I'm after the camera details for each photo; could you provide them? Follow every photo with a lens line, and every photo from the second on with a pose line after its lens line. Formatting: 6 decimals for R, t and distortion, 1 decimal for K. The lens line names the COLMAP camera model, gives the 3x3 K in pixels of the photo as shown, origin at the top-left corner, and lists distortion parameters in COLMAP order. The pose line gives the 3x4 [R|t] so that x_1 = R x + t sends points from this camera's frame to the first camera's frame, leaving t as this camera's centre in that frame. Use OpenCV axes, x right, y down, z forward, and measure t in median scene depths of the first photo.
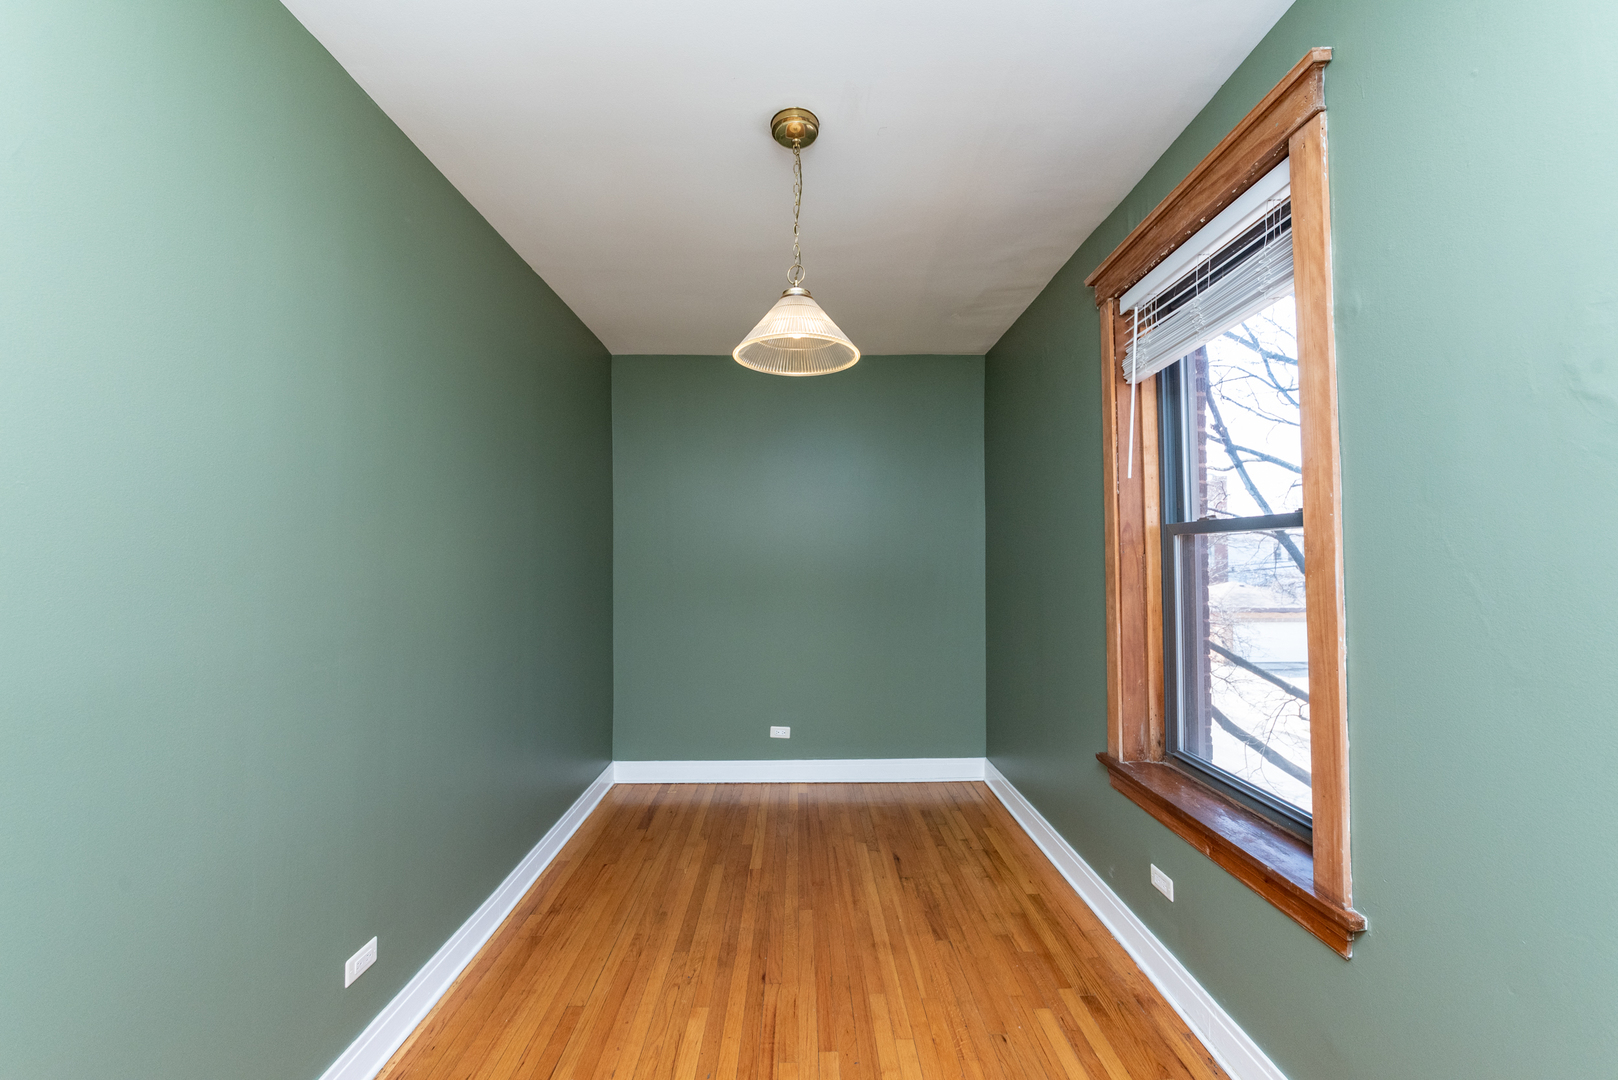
lens RADIAL K [[609.7, 0, 808.9], [0, 609.7, 542.7], [0, 0, 1]] dist [-0.011972, 0.000668]
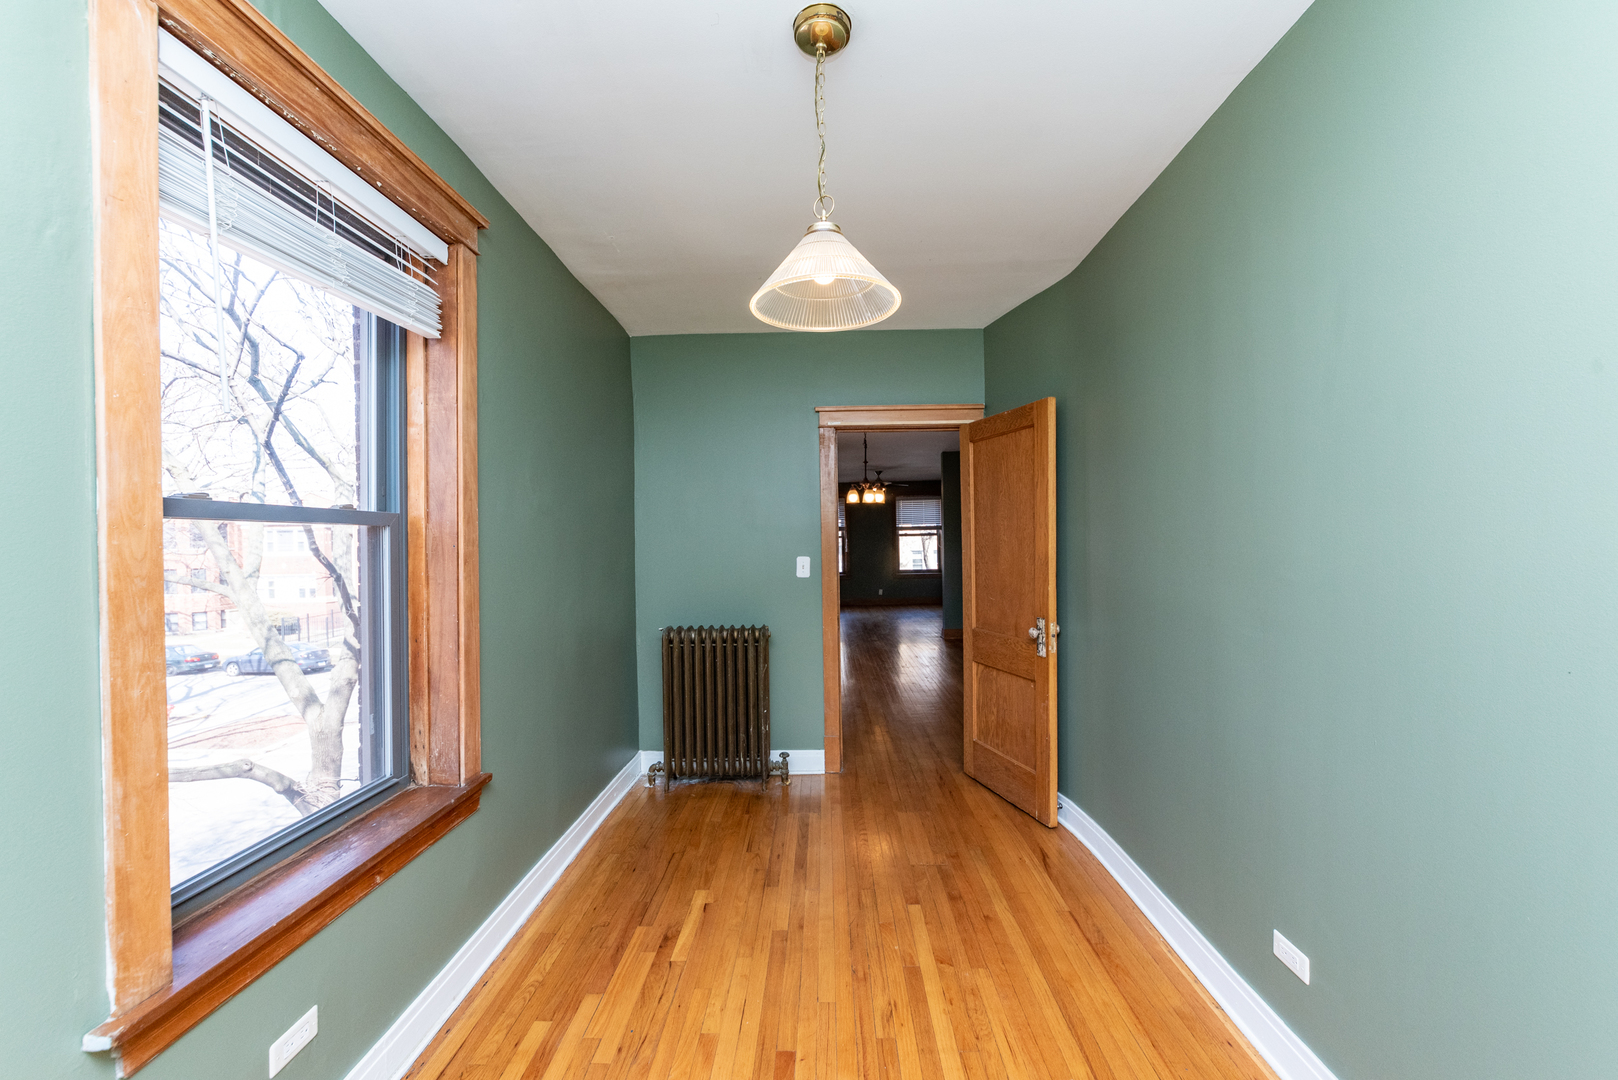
lens RADIAL K [[609.7, 0, 810.4], [0, 609.7, 540.4], [0, 0, 1]] dist [-0.011972, 0.000668]
pose [[-0.999164, 0.018193, 0.036614, -0.023979], [0.017168, 0.999457, -0.028120, 0.041151], [-0.037106, -0.027468, -0.998934, 1.827950]]
